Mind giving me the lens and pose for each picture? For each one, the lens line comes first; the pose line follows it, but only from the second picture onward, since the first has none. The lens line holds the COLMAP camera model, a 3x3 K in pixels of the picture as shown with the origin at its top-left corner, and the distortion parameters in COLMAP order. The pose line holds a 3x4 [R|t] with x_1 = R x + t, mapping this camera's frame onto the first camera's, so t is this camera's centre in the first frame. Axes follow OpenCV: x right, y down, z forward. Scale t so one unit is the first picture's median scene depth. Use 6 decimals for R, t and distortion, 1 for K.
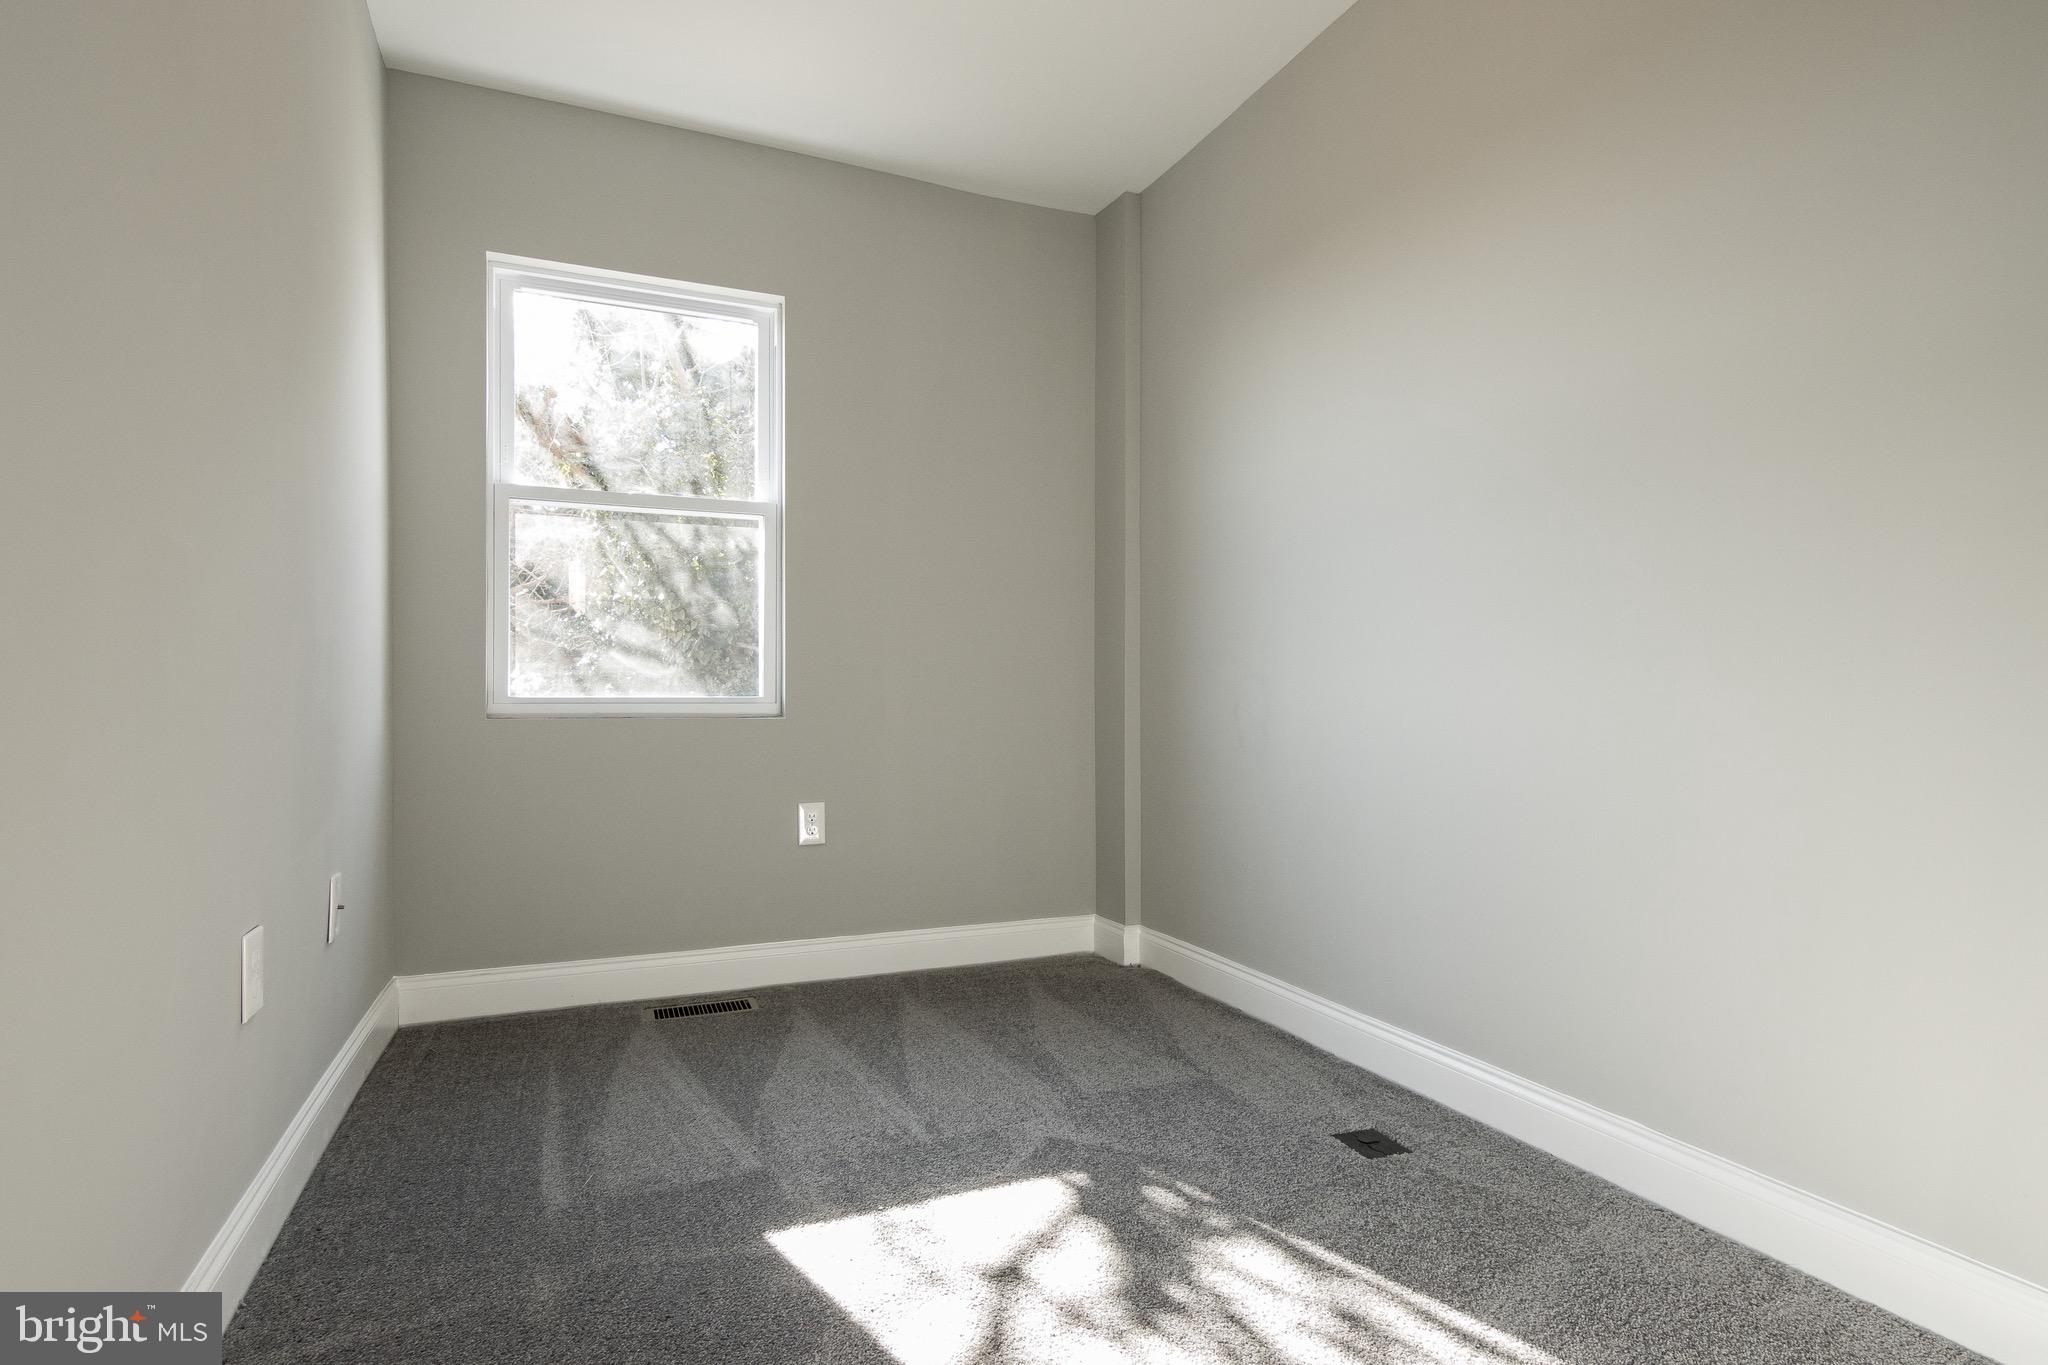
lens RADIAL K [[1030.0, 0, 1048.8], [0, 1030.0, 711.8], [0, 0, 1]] dist [0.024954, -0.012376]
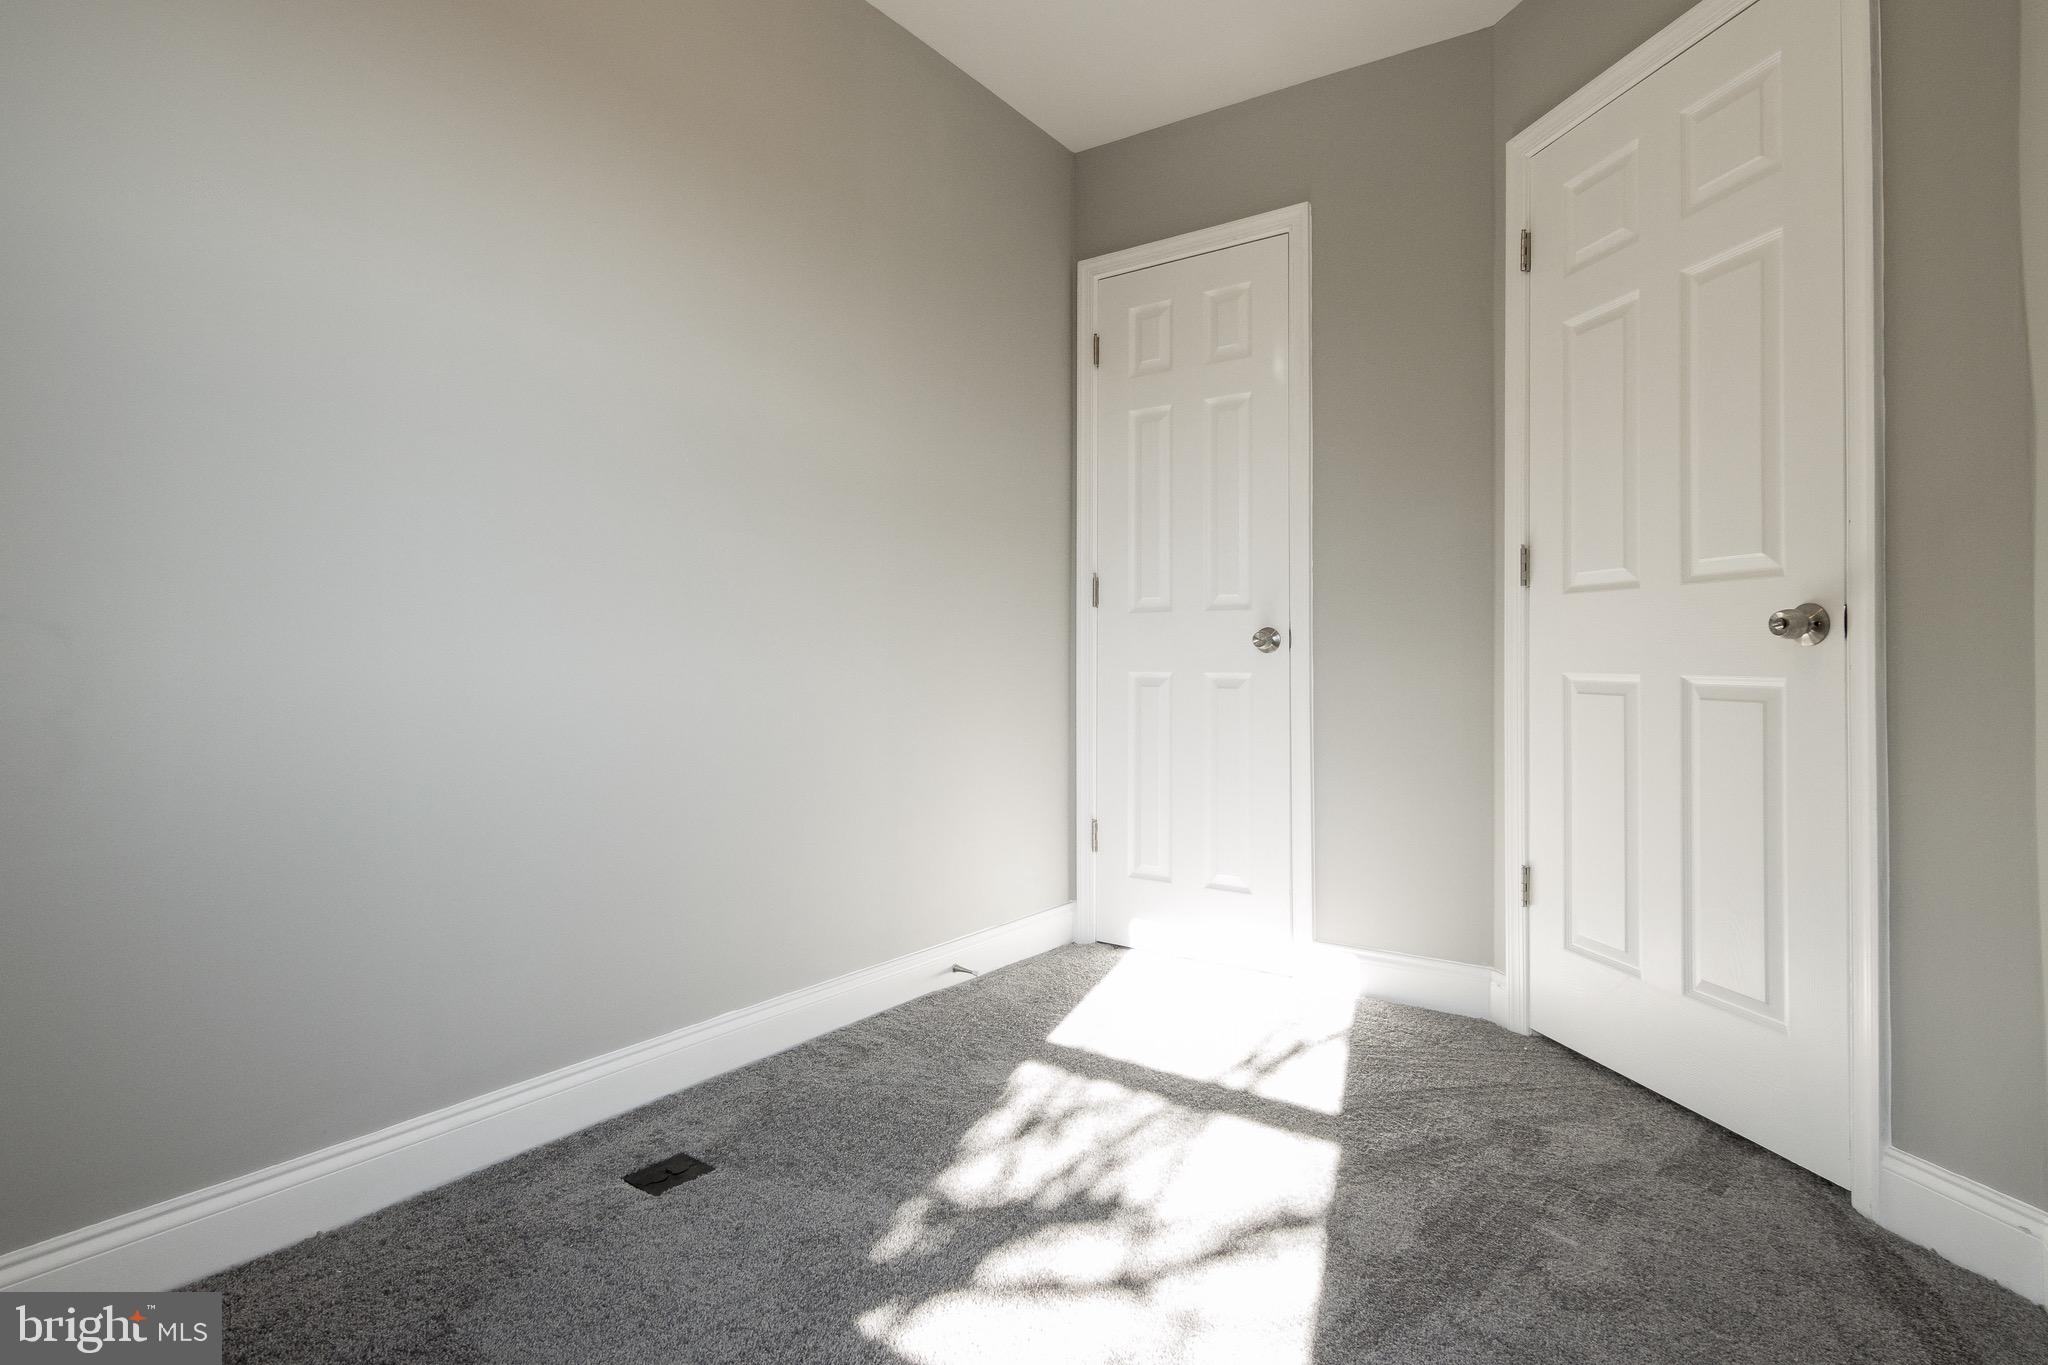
lens RADIAL K [[1030.0, 0, 1017.7], [0, 1030.0, 683.1], [0, 0, 1]] dist [0.024954, -0.012376]
pose [[-0.491235, 0.000632, 0.871027, -0.793376], [0.022915, 0.999663, 0.012198, -0.001732], [-0.870726, 0.025951, -0.491084, 1.523784]]
